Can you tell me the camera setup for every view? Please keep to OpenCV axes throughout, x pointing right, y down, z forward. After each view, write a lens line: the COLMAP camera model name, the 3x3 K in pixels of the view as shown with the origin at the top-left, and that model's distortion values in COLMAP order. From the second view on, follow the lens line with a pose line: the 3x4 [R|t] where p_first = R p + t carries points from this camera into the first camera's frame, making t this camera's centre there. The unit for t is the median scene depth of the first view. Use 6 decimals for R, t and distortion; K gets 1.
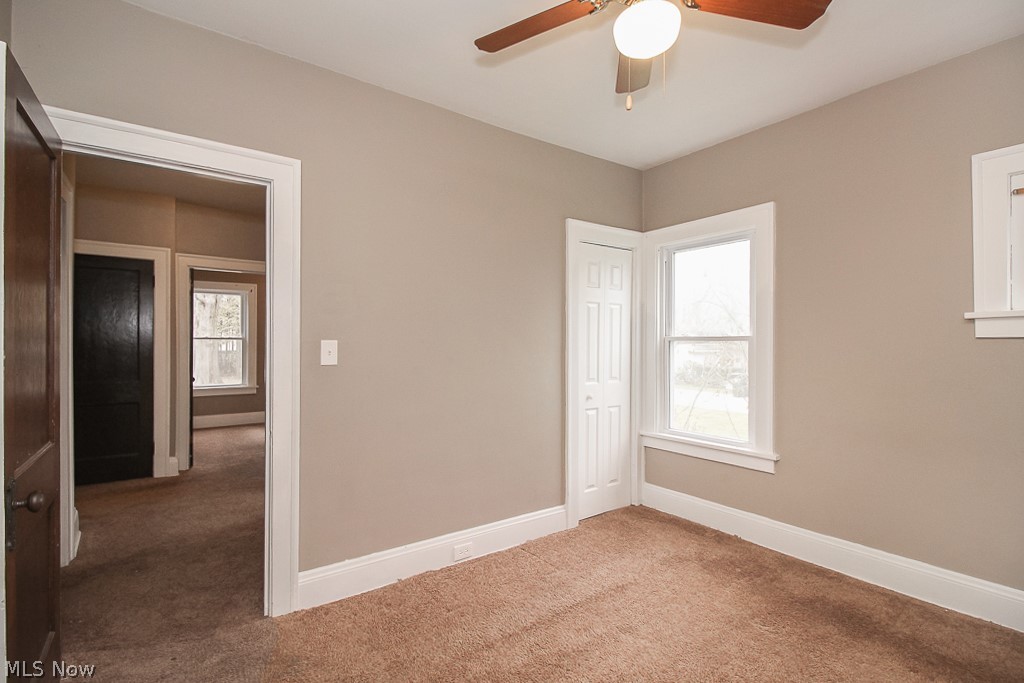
lens RADIAL K [[465.1, 0, 513.6], [0, 465.1, 345.0], [0, 0, 1]] dist [0.001512, -0.003006]
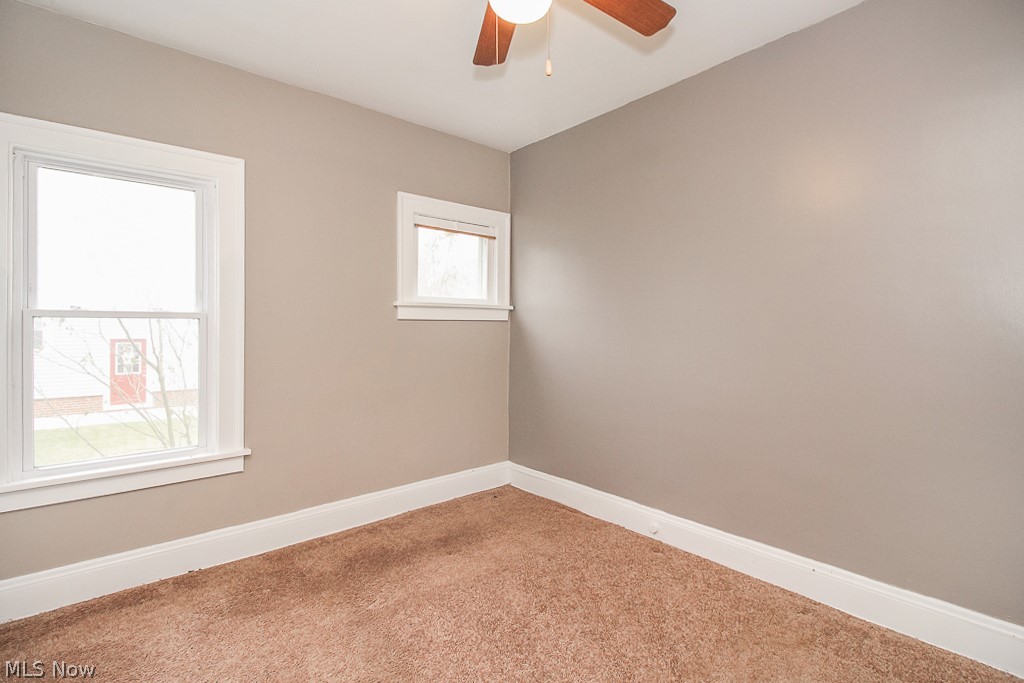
lens RADIAL K [[465.1, 0, 519.4], [0, 465.1, 333.7], [0, 0, 1]] dist [0.001512, -0.003006]
pose [[-0.066982, -0.011979, 0.997682, -0.388918], [0.002883, 0.999921, 0.012200, 0.010470], [-0.997750, 0.003694, -0.066942, 0.611180]]
